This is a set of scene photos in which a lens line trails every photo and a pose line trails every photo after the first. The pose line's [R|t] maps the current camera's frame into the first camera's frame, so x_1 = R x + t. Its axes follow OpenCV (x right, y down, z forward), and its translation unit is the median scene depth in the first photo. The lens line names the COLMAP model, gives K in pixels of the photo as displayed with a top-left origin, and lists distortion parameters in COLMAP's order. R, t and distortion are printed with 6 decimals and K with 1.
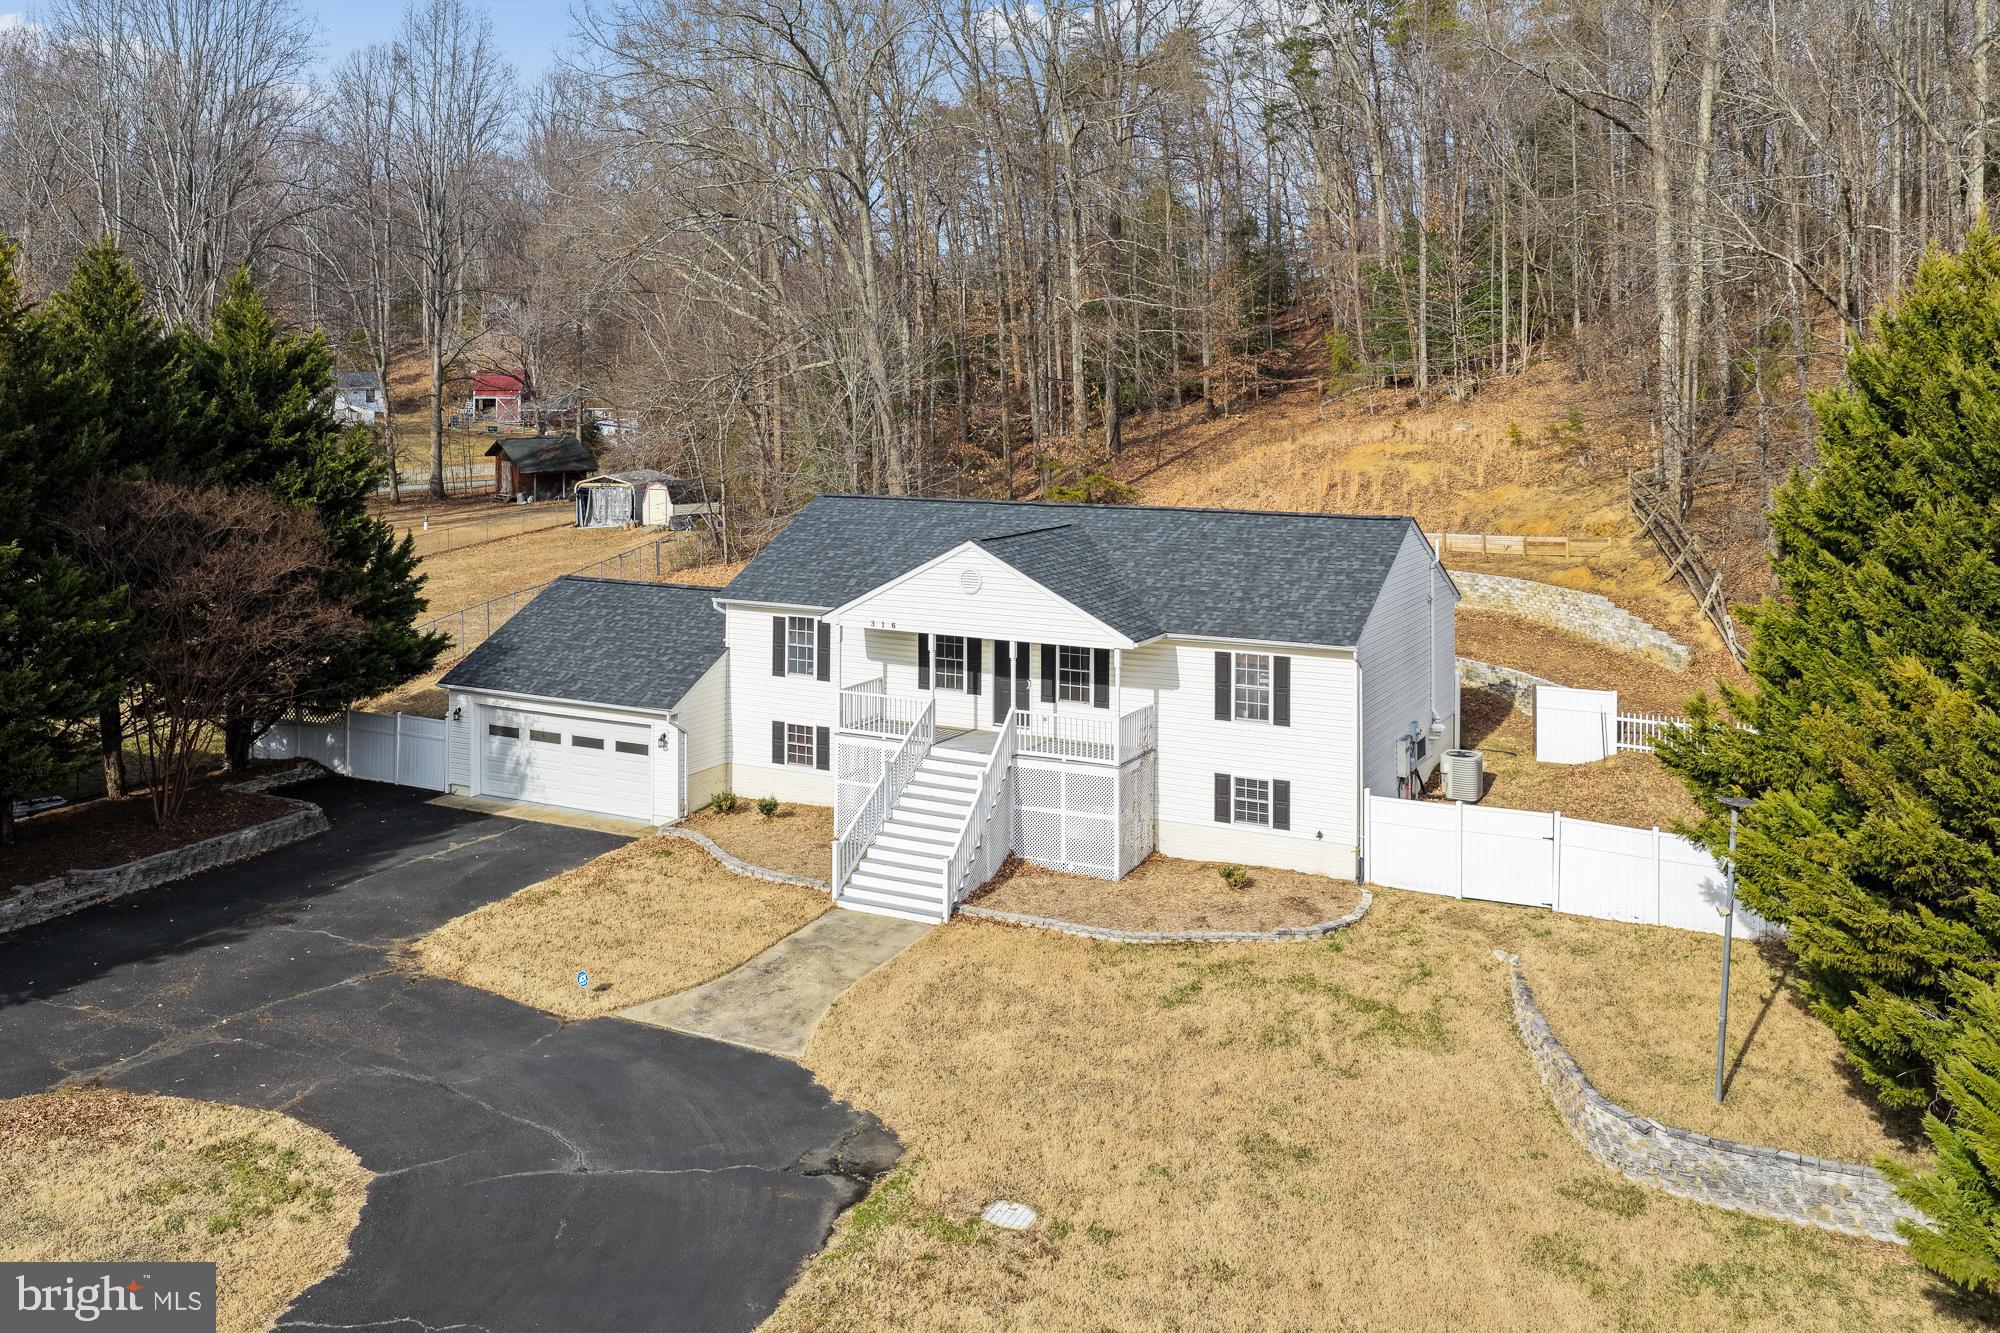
lens RADIAL K [[1753.2, 0, 926.8], [0, 1753.2, 625.0], [0, 0, 1]] dist [-0.000026, -0.000210]
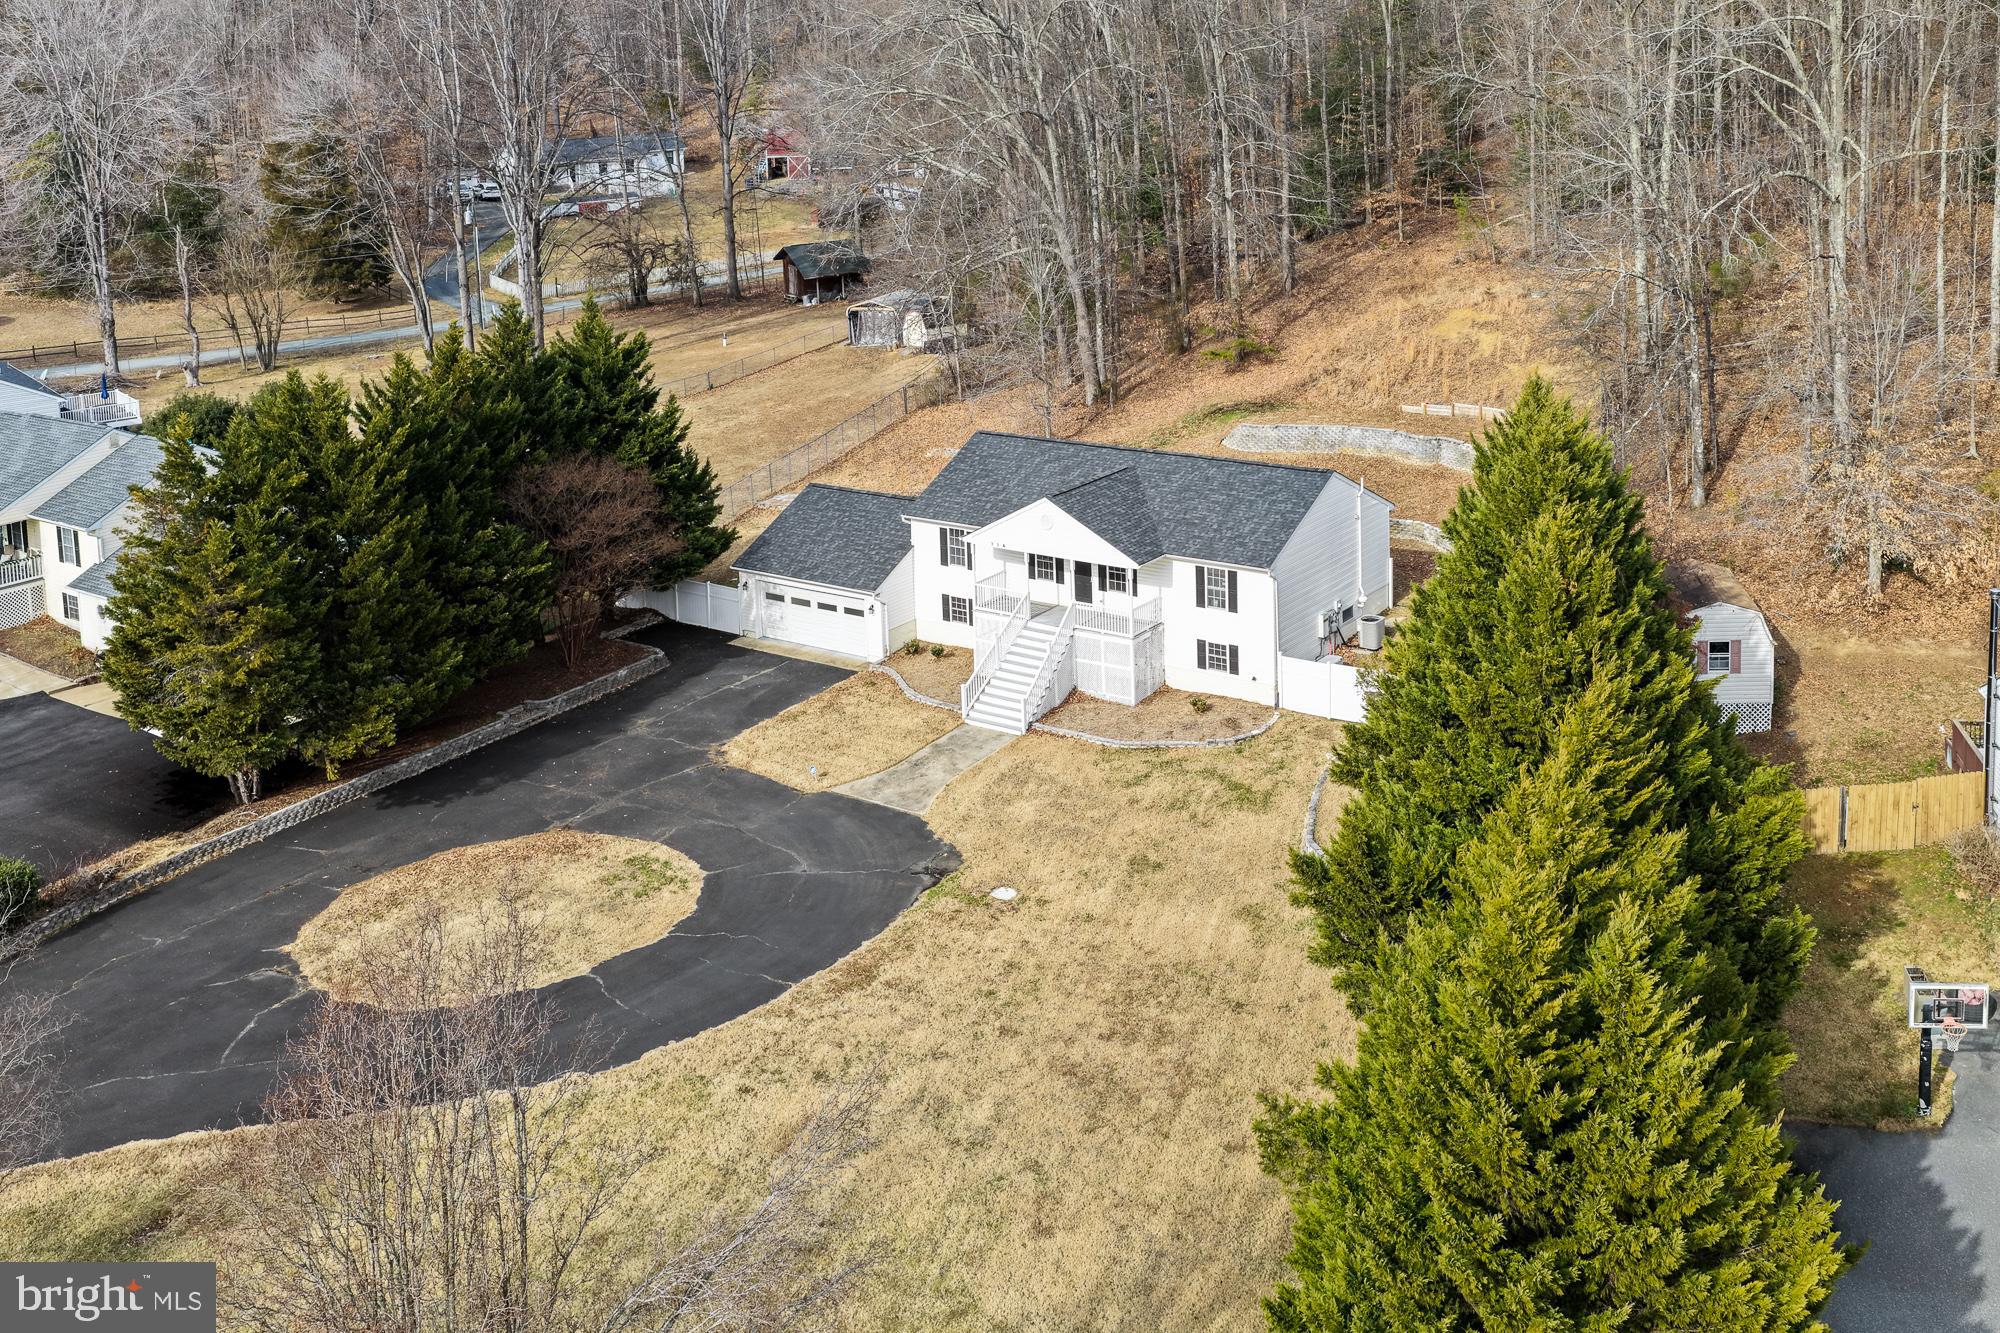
lens RADIAL K [[1583.1, 0, 1003.9], [0, 1583.1, 666.3], [0, 0, 1]] dist [-0.002932, -0.001701]
pose [[0.993607, -0.007803, -0.112622, 0.155271], [0.026838, 0.985334, 0.168510, -0.146459], [0.109655, -0.170456, 0.979245, -0.473252]]
